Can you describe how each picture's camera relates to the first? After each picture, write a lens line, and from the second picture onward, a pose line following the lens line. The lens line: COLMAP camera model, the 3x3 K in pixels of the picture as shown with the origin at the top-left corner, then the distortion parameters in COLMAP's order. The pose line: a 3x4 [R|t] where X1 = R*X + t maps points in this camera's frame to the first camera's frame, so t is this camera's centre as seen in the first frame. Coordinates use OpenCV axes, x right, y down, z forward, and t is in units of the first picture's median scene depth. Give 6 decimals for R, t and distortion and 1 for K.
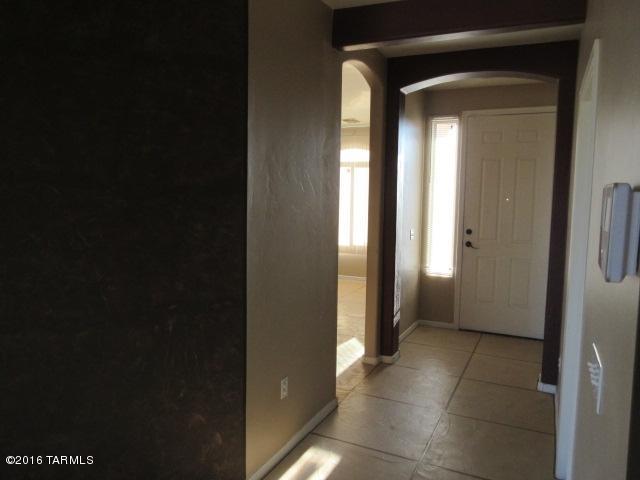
lens RADIAL K [[481.1, 0, 318.1], [0, 481.1, 239.8], [0, 0, 1]] dist [-0.003740, 0.002437]
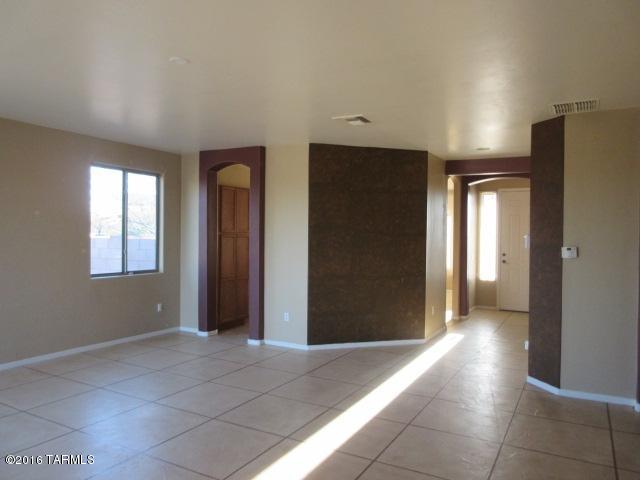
lens RADIAL K [[481.1, 0, 321.4], [0, 481.1, 238.3], [0, 0, 1]] dist [-0.003740, 0.002437]
pose [[0.998422, -0.006480, -0.055777, -0.275608], [0.001834, 0.996552, -0.082952, 0.071711], [0.056122, 0.082719, 0.994991, -0.858870]]
